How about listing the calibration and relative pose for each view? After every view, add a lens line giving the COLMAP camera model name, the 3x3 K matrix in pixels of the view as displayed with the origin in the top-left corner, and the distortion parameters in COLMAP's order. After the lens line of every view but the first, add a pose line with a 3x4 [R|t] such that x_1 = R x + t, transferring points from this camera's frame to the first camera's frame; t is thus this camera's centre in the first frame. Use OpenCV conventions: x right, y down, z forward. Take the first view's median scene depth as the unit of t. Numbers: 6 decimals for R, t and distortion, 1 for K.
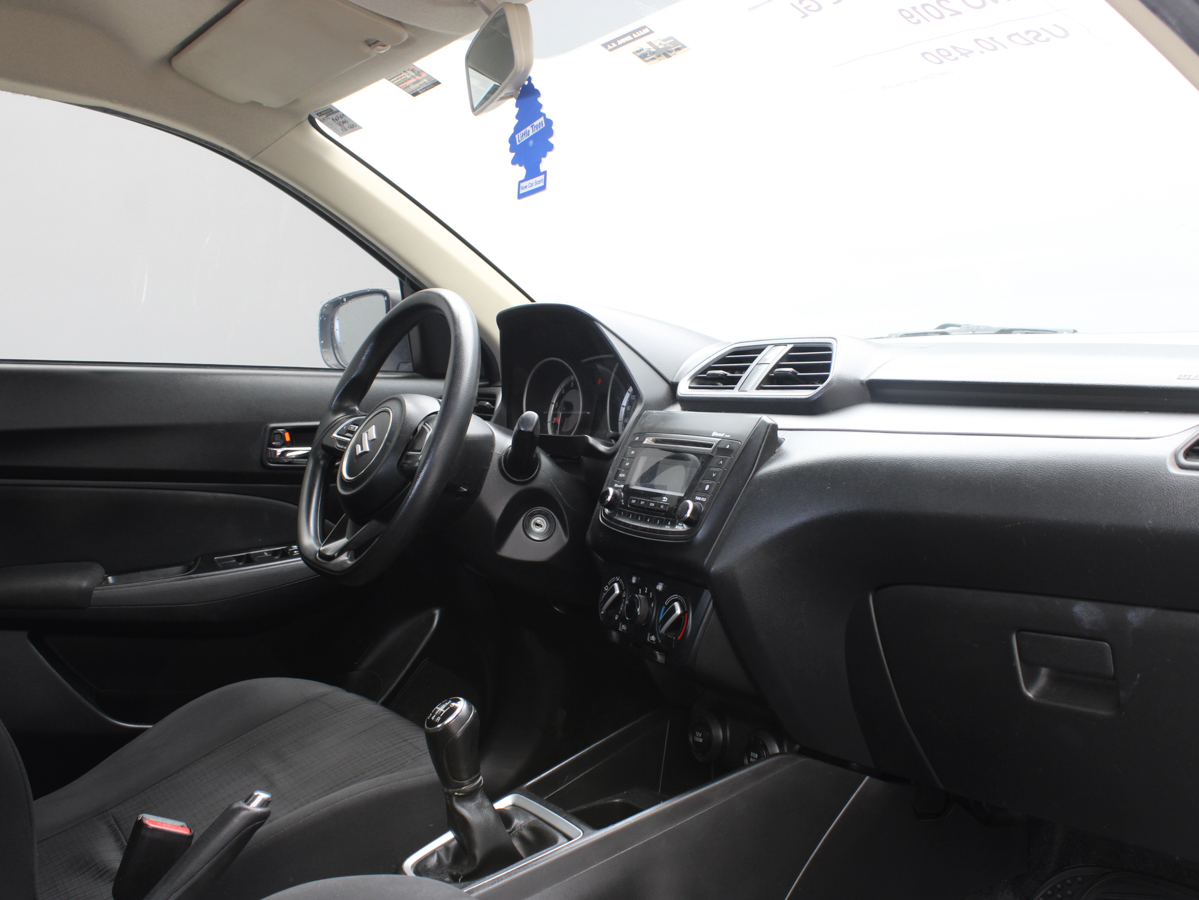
lens RADIAL K [[1198.6, 0, 586.5], [0, 1198.6, 441.8], [0, 0, 1]] dist [-0.133350, 0.000000]
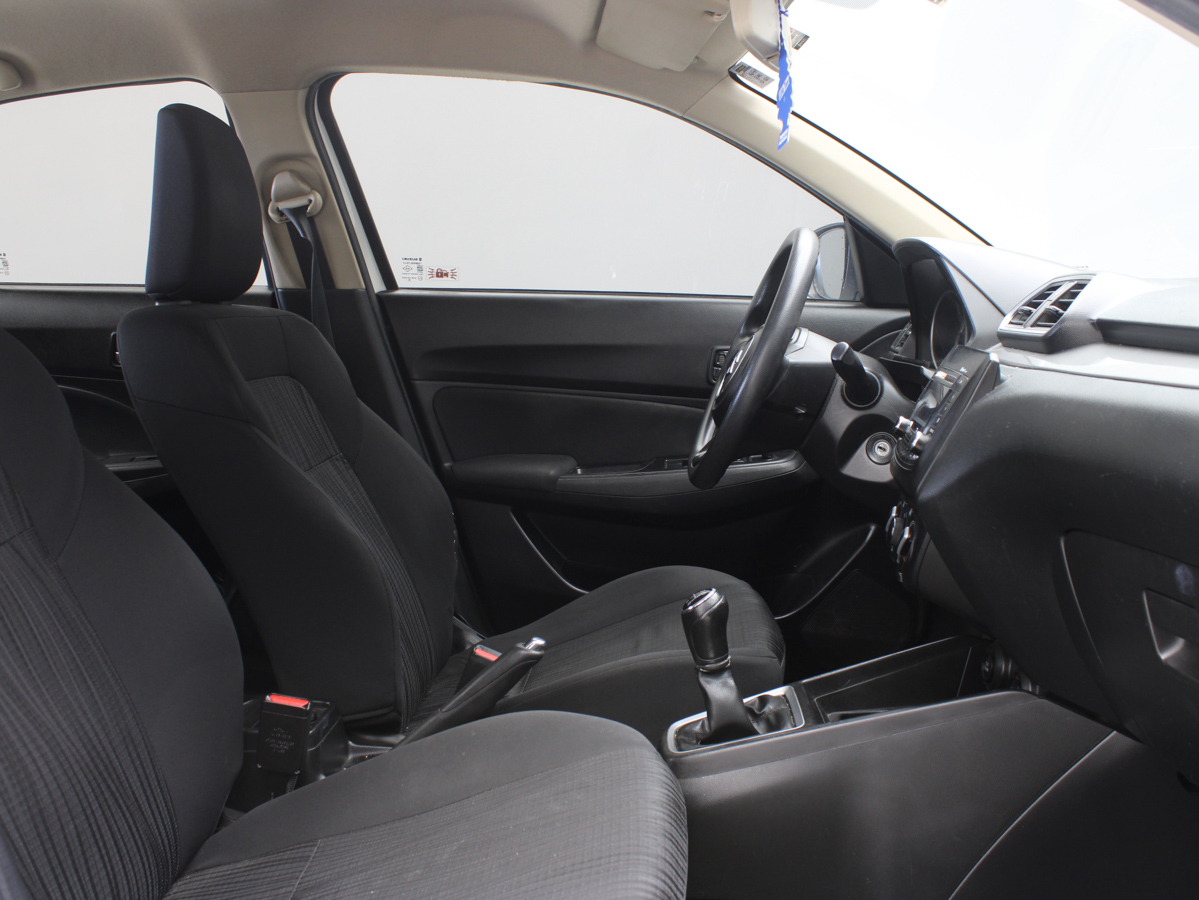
lens RADIAL K [[1198.6, 0, 605.9], [0, 1198.6, 430.9], [0, 0, 1]] dist [-0.133350, 0.000000]
pose [[0.825734, 0.065942, -0.560192, 0.350488], [-0.033305, 0.997110, 0.068282, -0.010572], [0.563076, -0.037726, 0.825544, -0.009650]]
